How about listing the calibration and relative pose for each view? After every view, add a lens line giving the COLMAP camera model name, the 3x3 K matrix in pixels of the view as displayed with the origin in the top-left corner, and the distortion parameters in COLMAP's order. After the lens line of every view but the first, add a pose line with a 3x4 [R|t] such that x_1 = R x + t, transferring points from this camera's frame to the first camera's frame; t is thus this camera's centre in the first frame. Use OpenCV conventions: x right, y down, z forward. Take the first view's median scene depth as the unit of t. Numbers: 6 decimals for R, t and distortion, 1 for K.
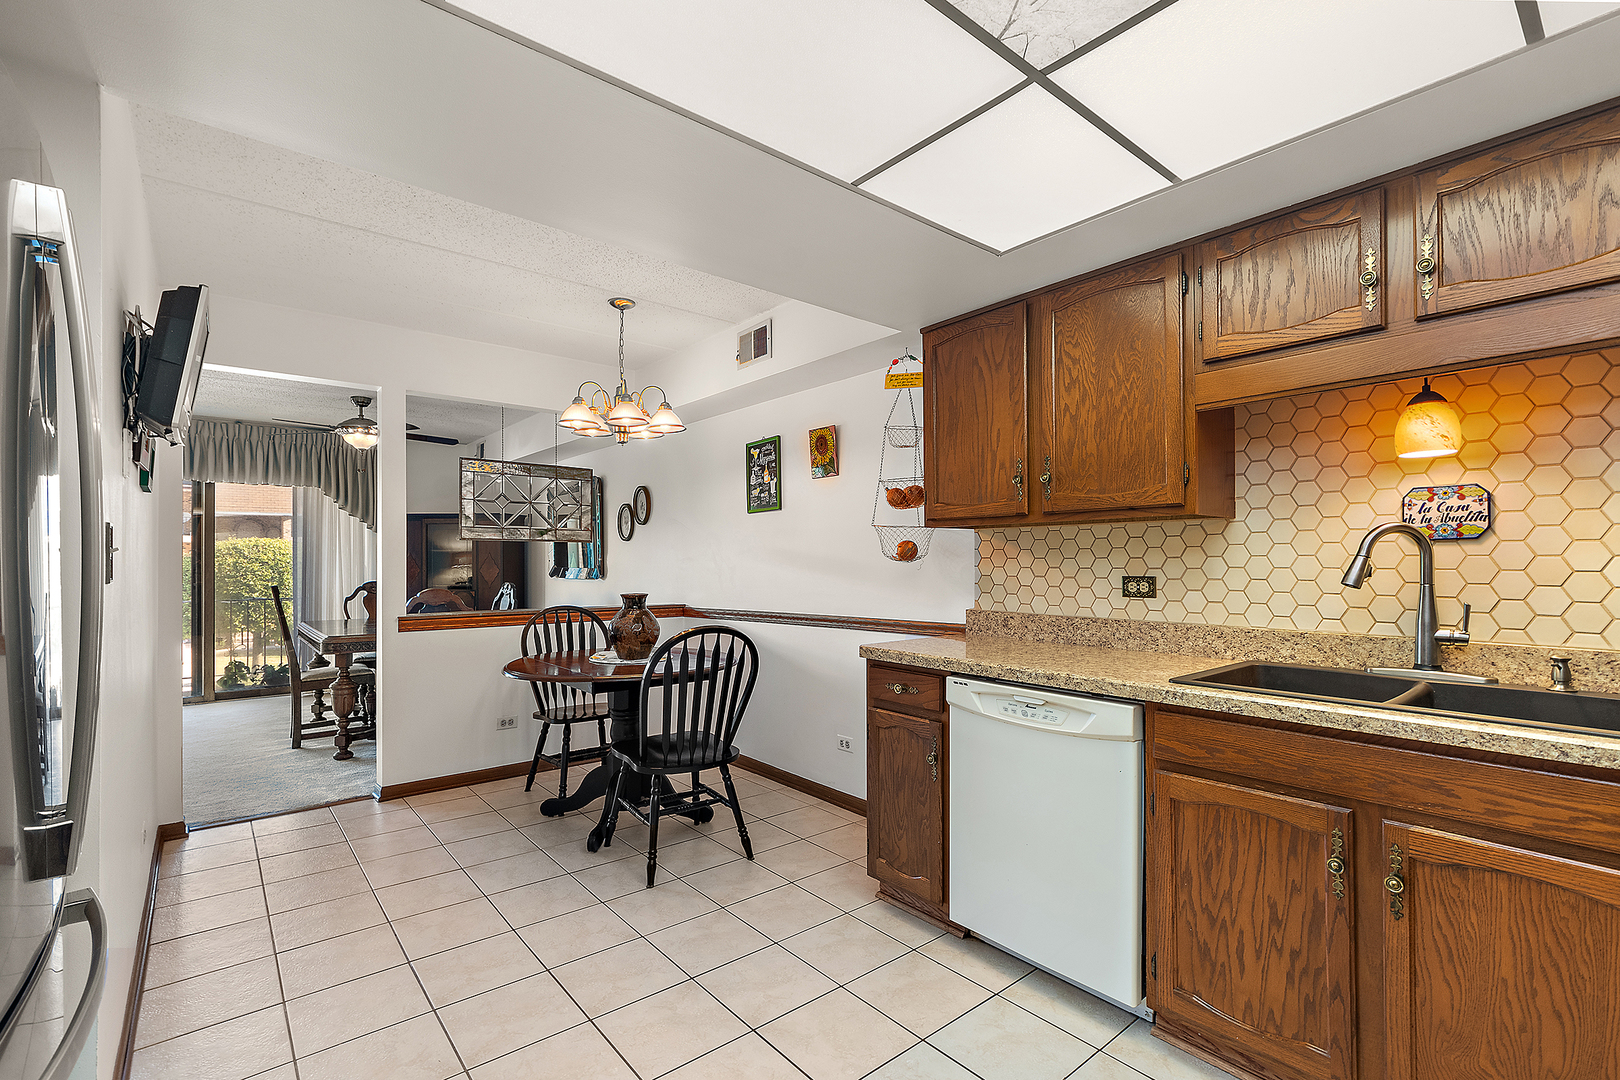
lens RADIAL K [[723.1, 0, 804.1], [0, 723.1, 551.2], [0, 0, 1]] dist [-0.013683, 0.002230]
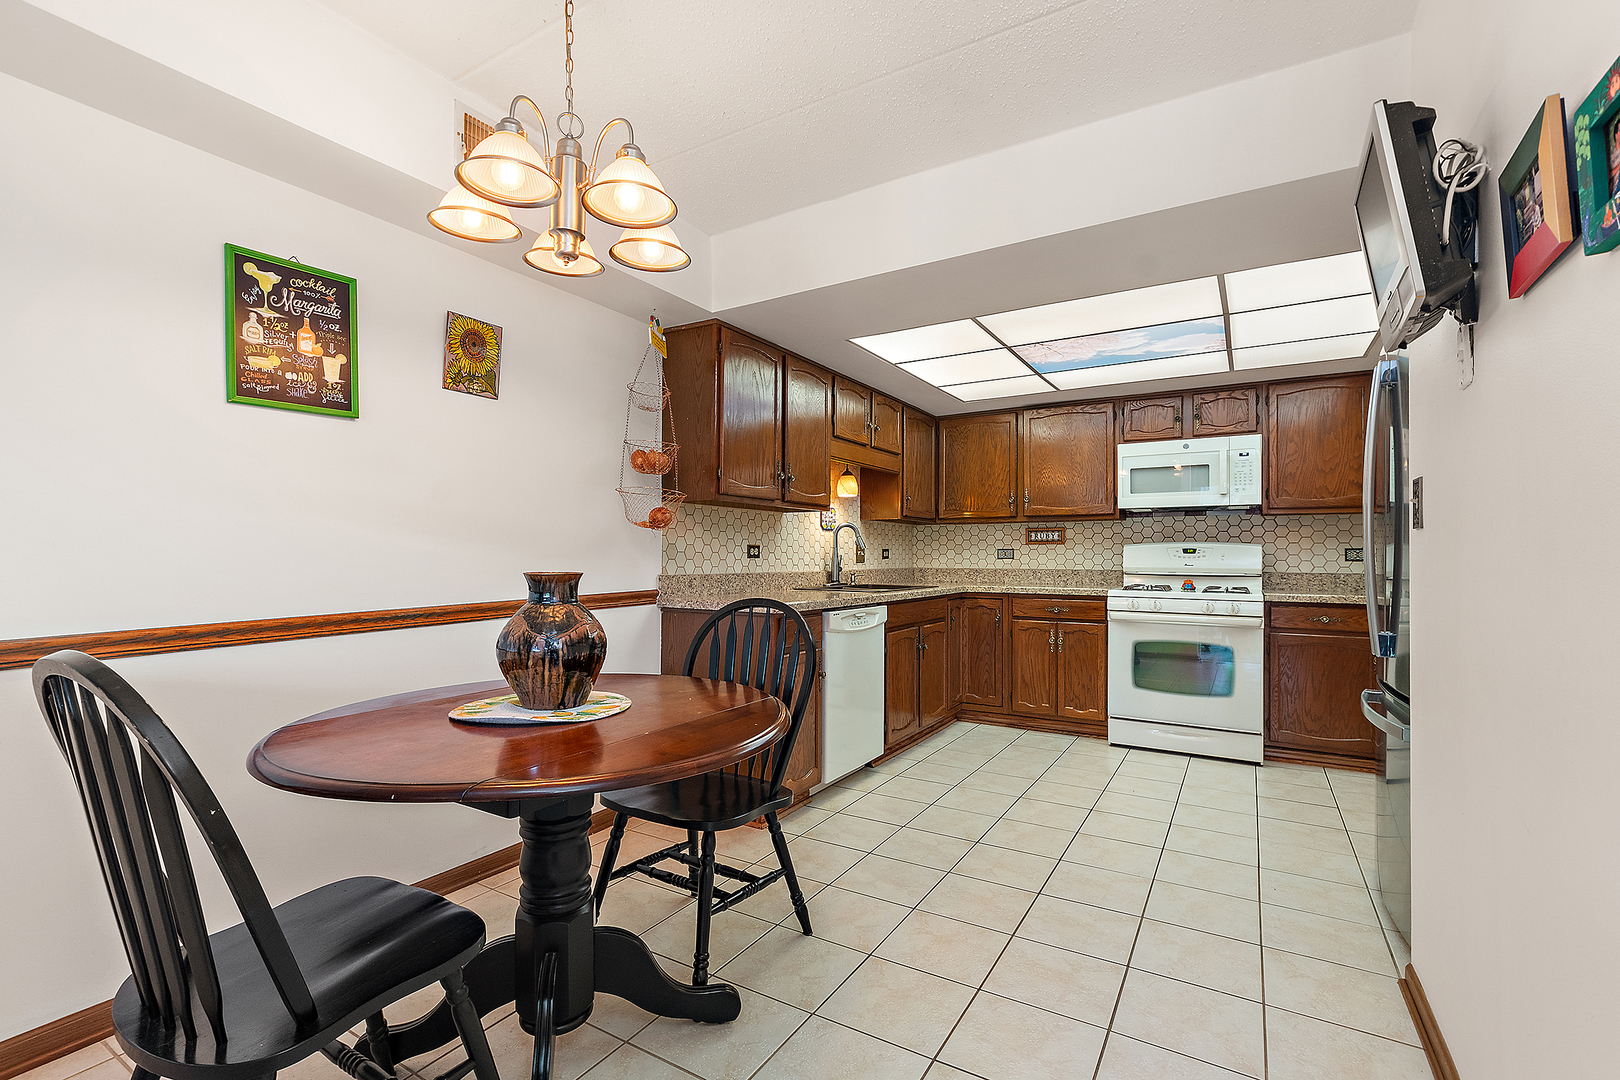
lens RADIAL K [[723.1, 0, 805.5], [0, 723.1, 552.2], [0, 0, 1]] dist [-0.013683, 0.002230]
pose [[-0.325258, 0.008351, 0.945588, -0.694264], [-0.014449, 0.999800, -0.013800, 0.046717], [-0.945515, -0.018152, -0.325073, 0.923747]]
